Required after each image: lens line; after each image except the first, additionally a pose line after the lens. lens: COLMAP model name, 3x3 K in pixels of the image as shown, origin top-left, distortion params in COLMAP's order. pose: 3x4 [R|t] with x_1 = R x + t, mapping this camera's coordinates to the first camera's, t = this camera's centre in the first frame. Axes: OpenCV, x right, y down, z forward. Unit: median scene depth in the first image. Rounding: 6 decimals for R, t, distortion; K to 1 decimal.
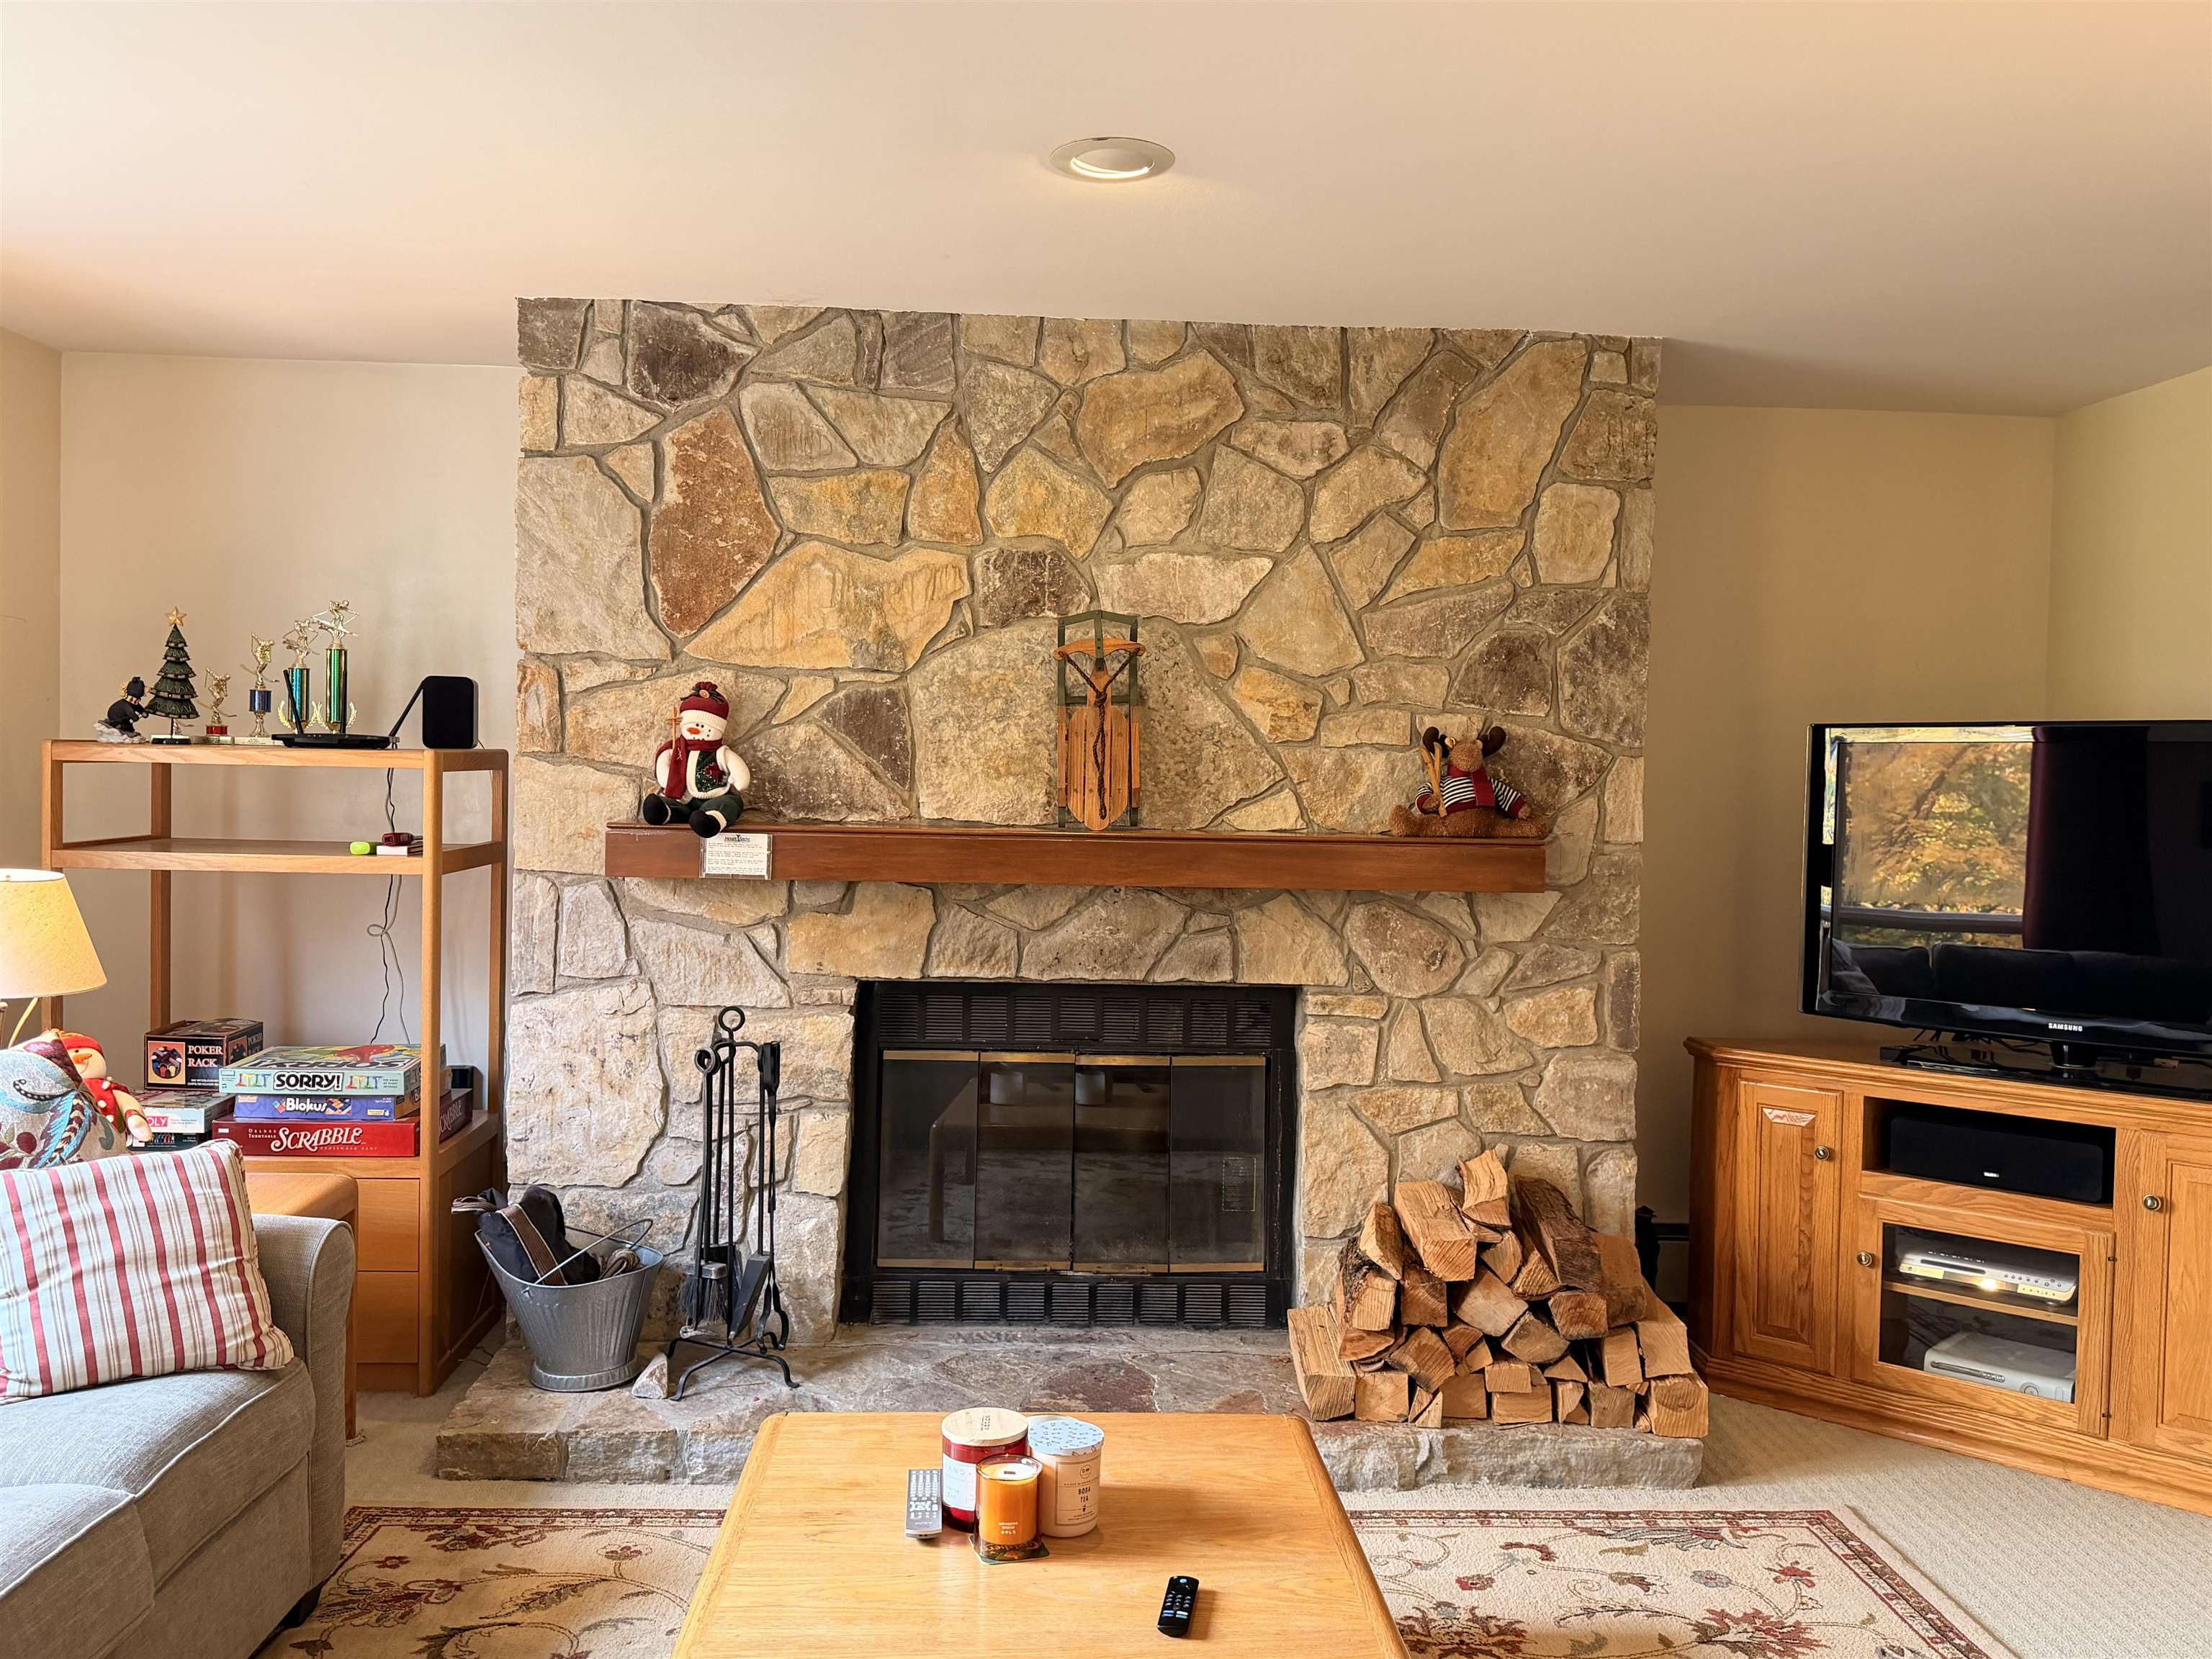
lens RADIAL K [[1804.5, 0, 1114.8], [0, 1804.5, 836.5], [0, 0, 1]] dist [0.134028, -0.201667]
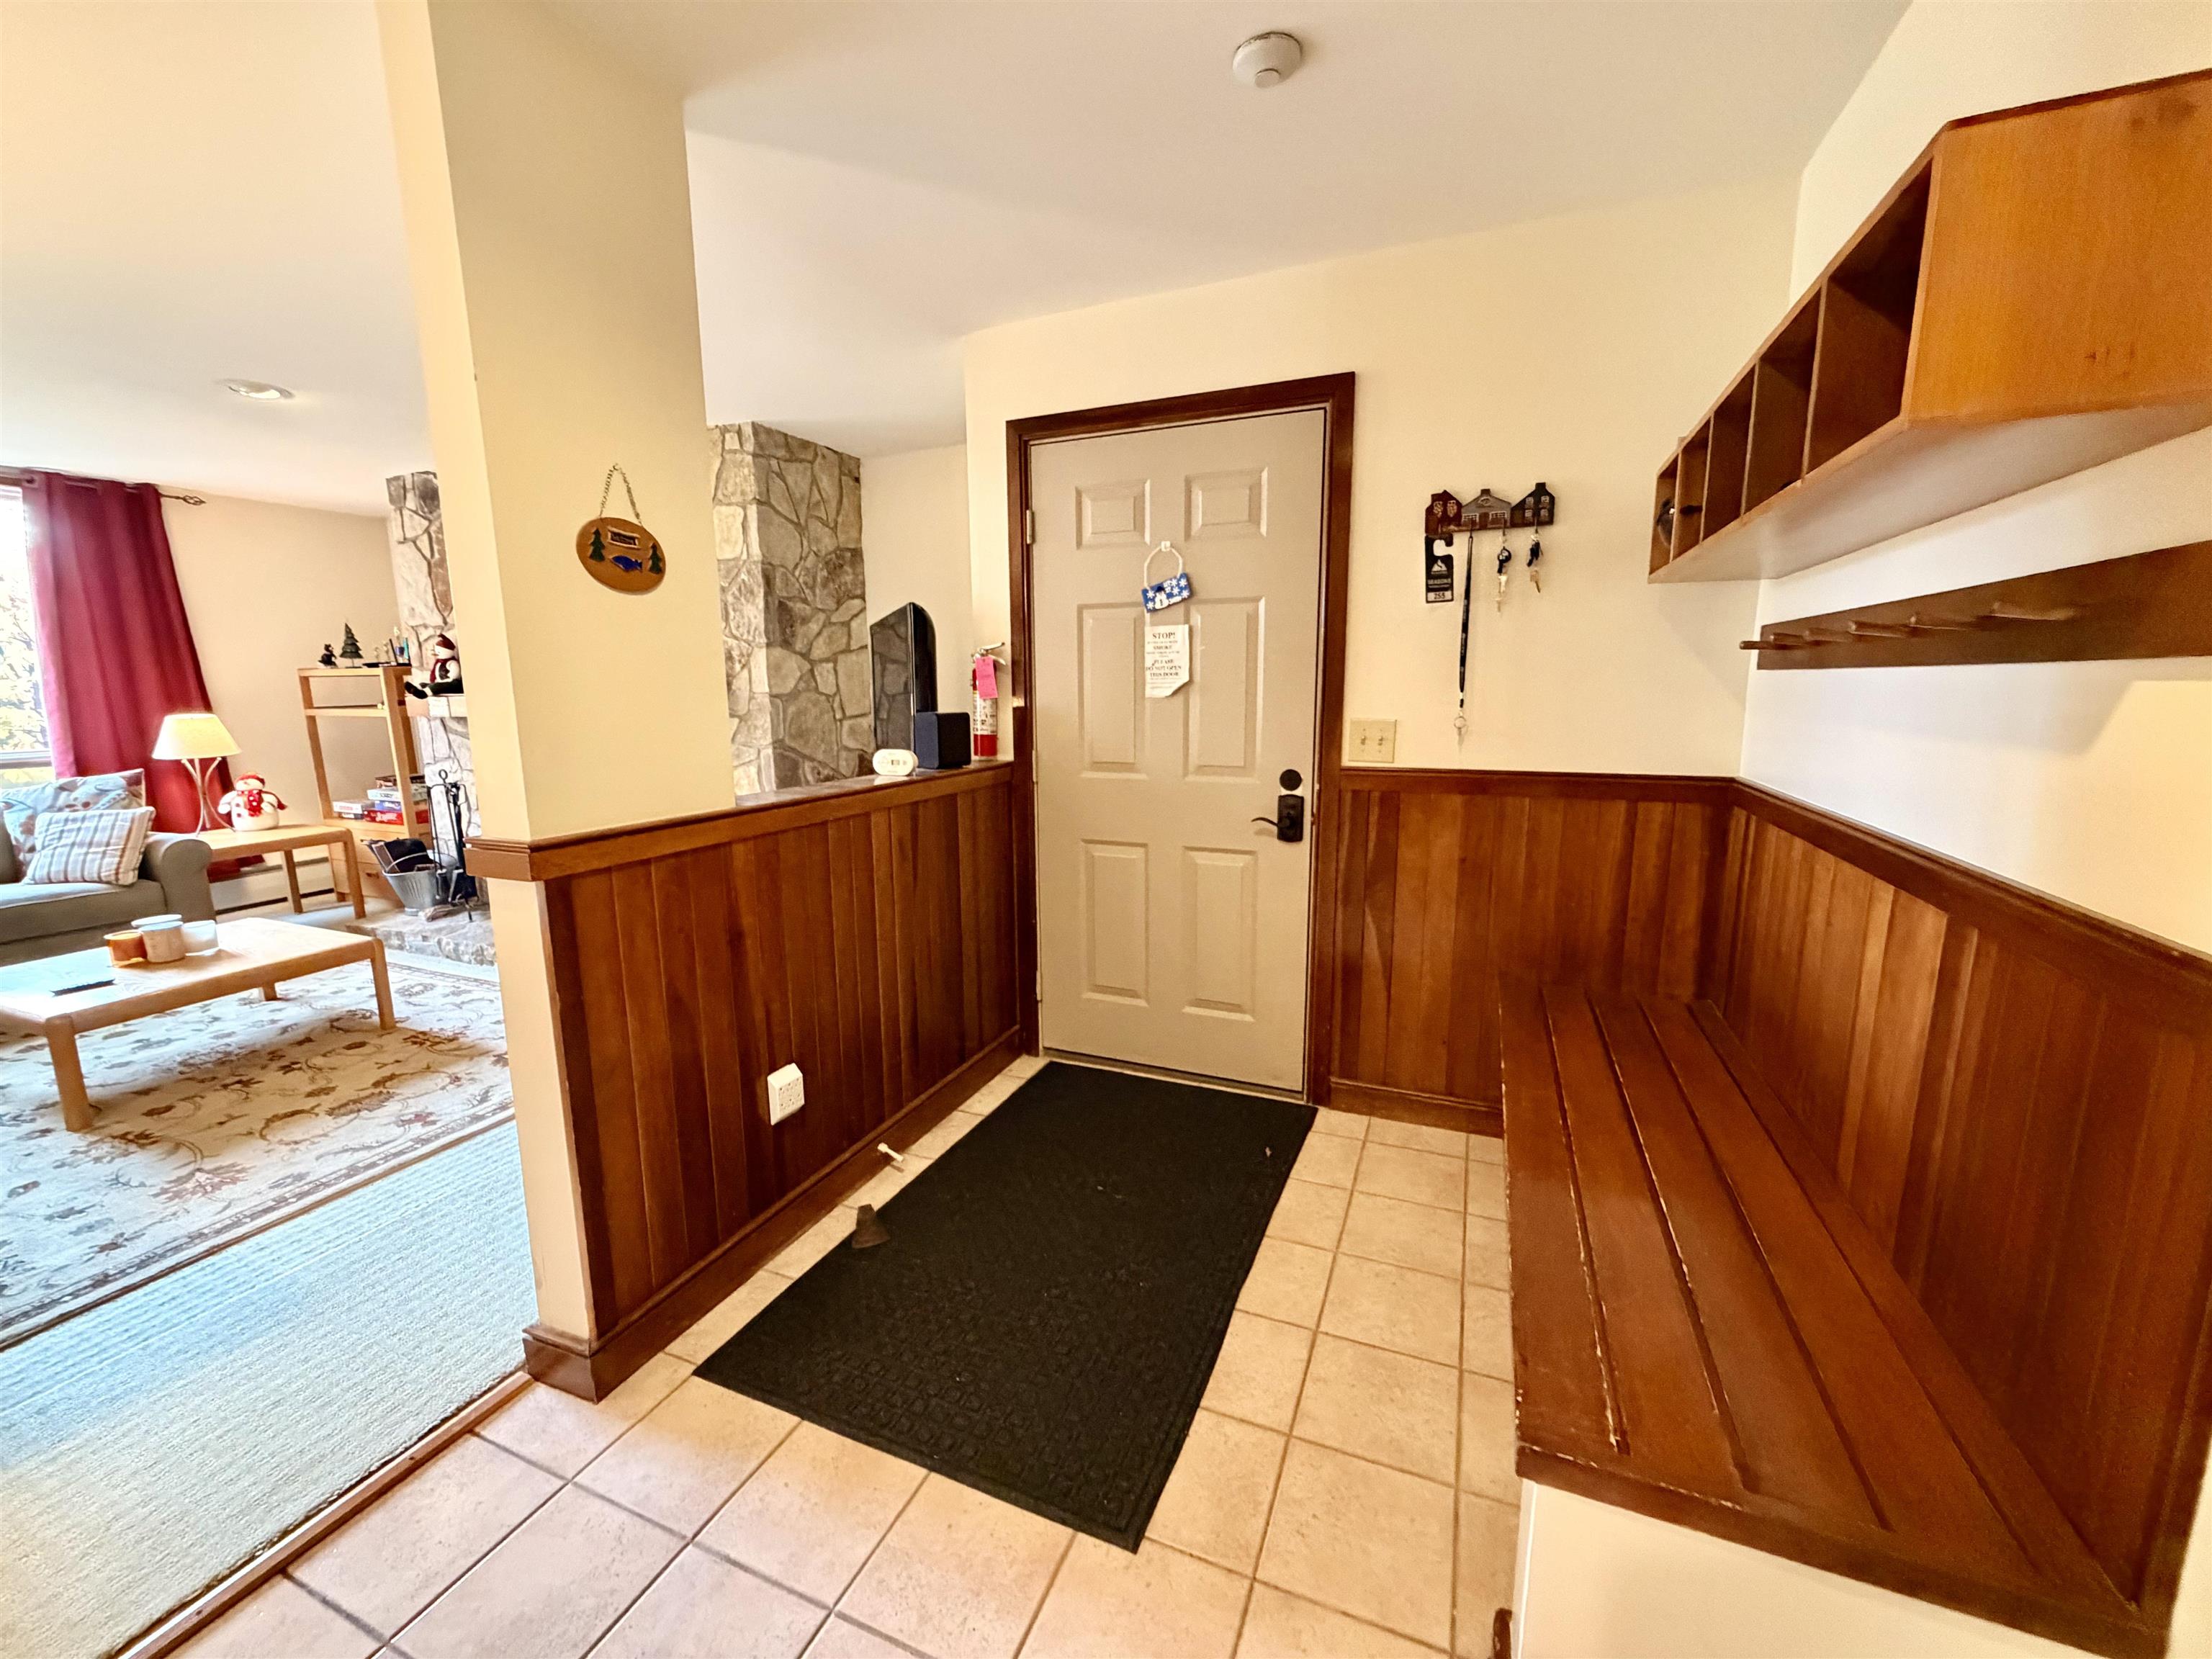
lens RADIAL K [[882.0, 0, 1102.3], [0, 882.0, 833.6], [0, 0, 1]] dist [-0.002229, 0.000366]
pose [[0.903105, 0.043014, -0.427260, 1.041721], [0.015215, 0.991141, 0.131941, 0.034714], [0.429150, -0.125657, 0.894450, 0.297330]]
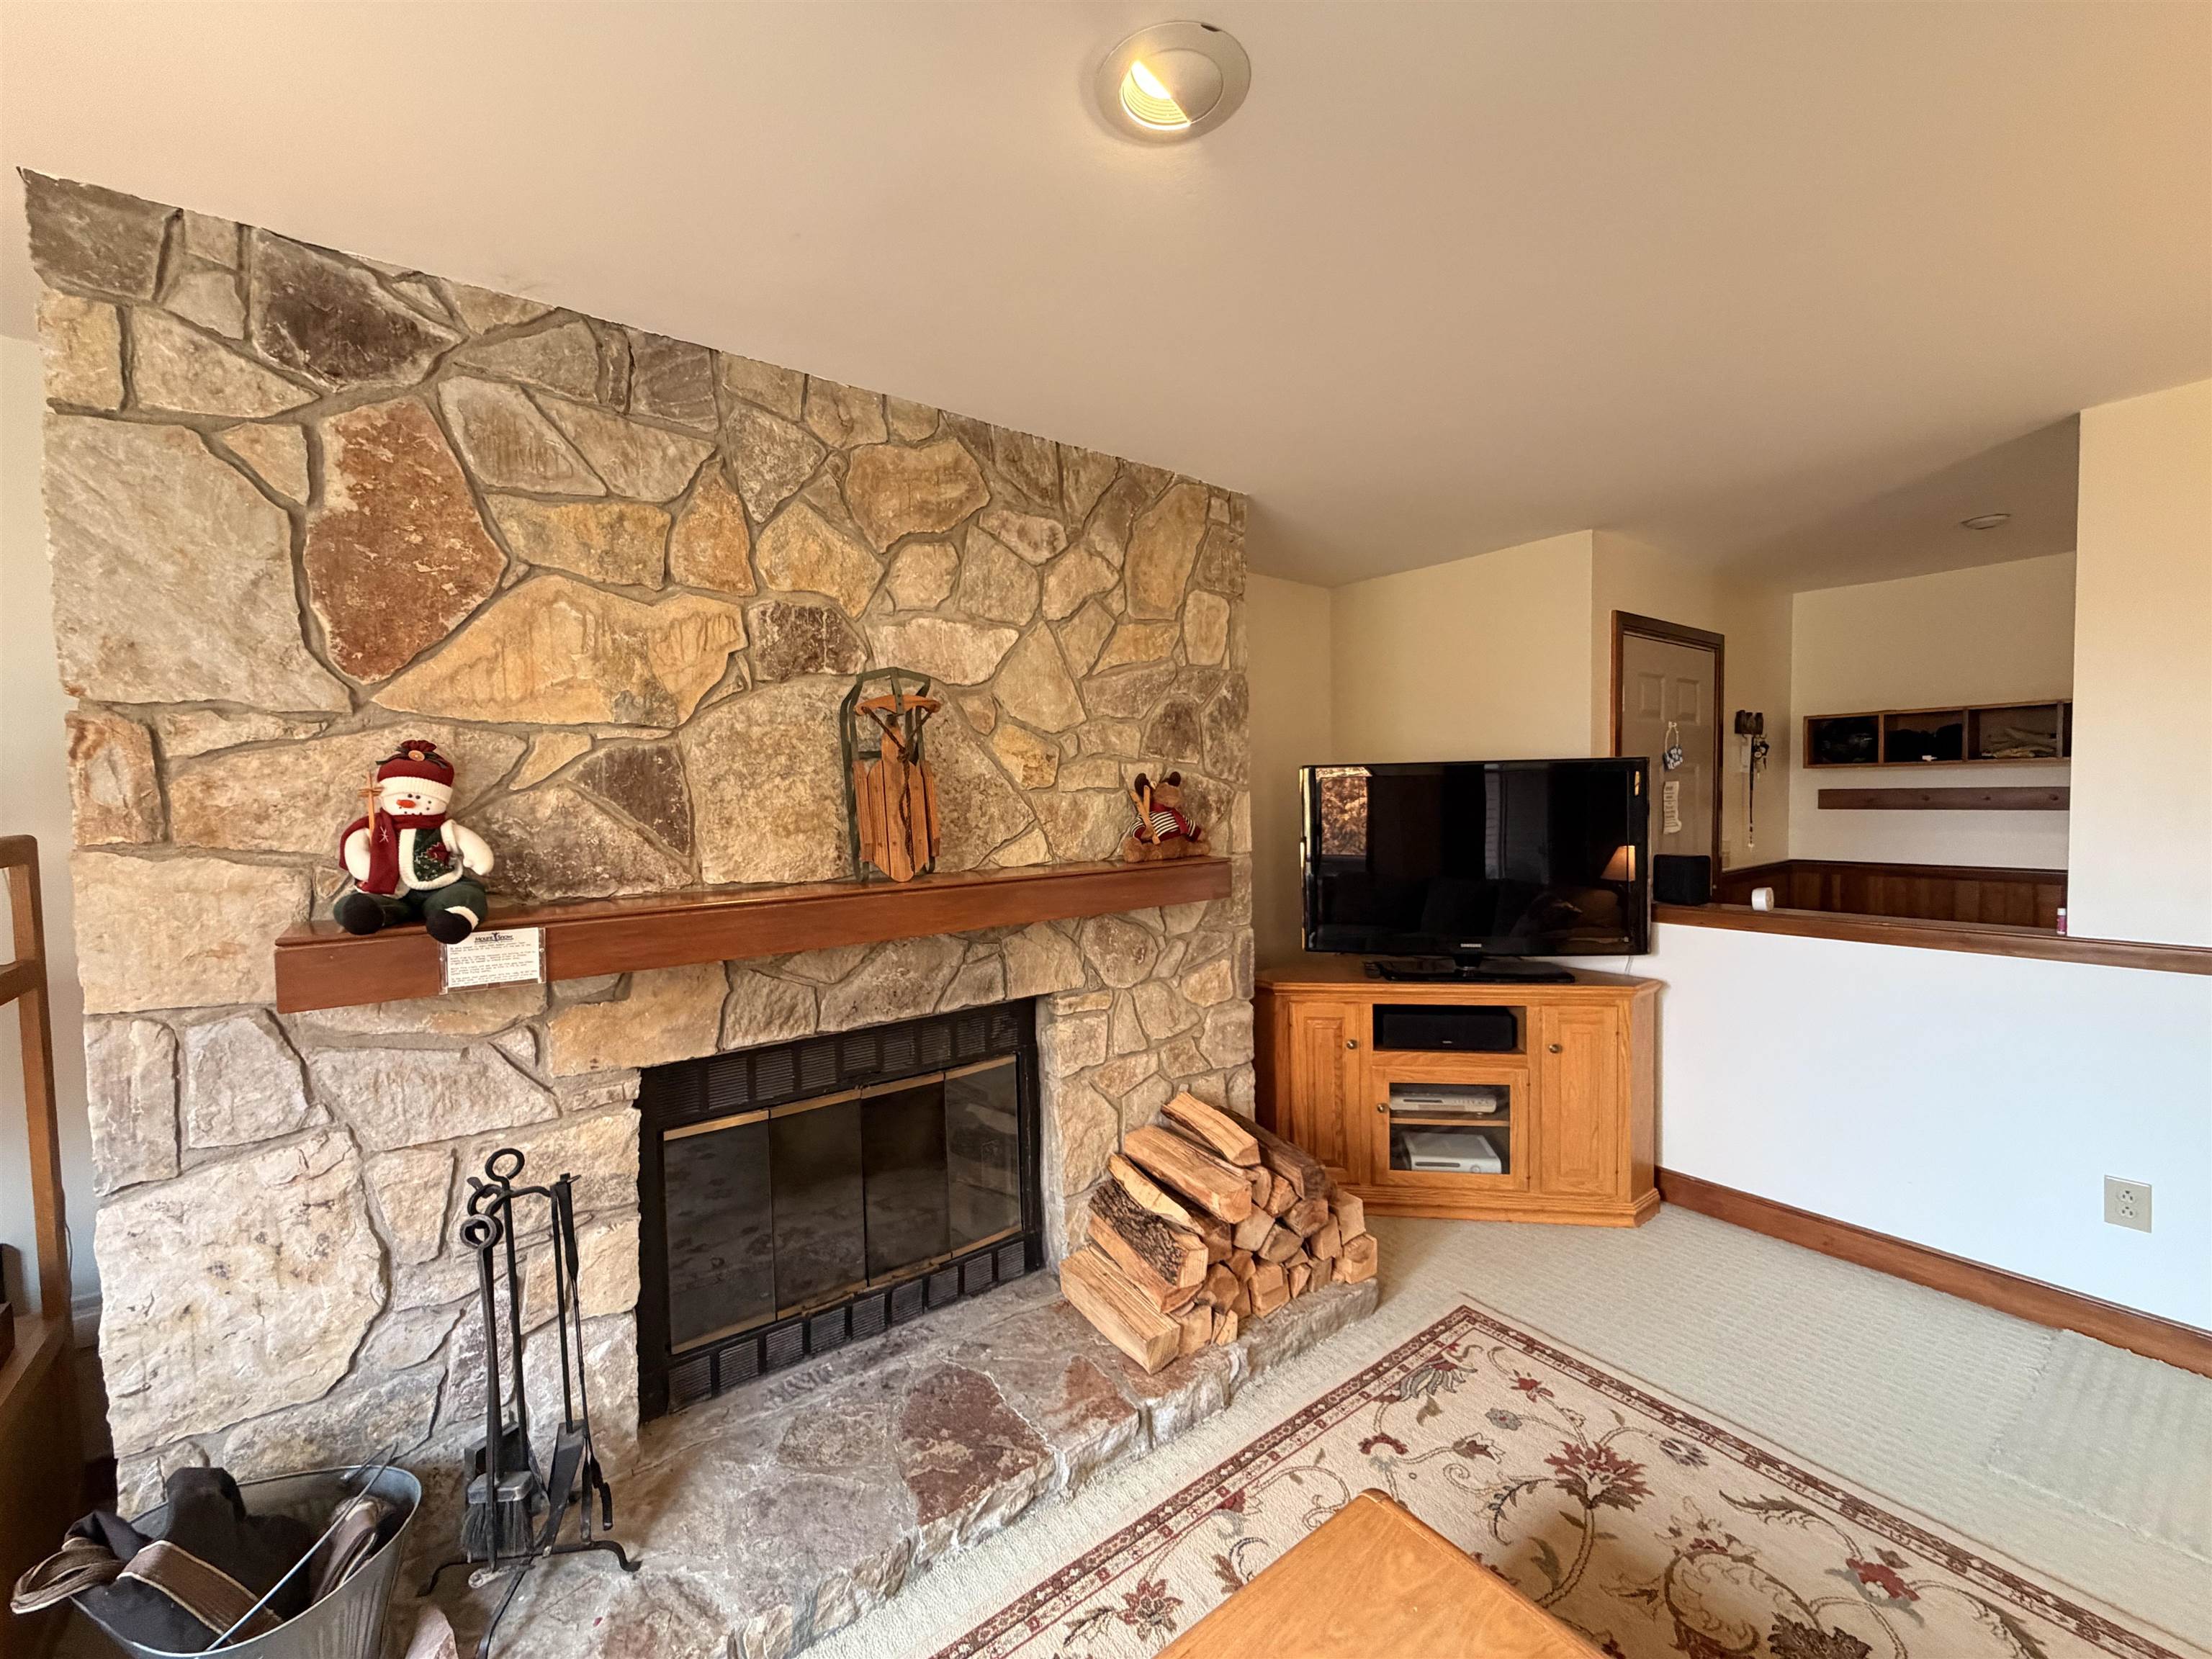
lens RADIAL K [[882.0, 0, 1101.3], [0, 882.0, 831.6], [0, 0, 1]] dist [-0.002229, 0.000366]
pose [[0.827572, -0.062547, 0.557865, -0.191259], [0.053439, 0.998038, 0.032624, -0.041509], [-0.558811, 0.002813, 0.829291, 0.508128]]
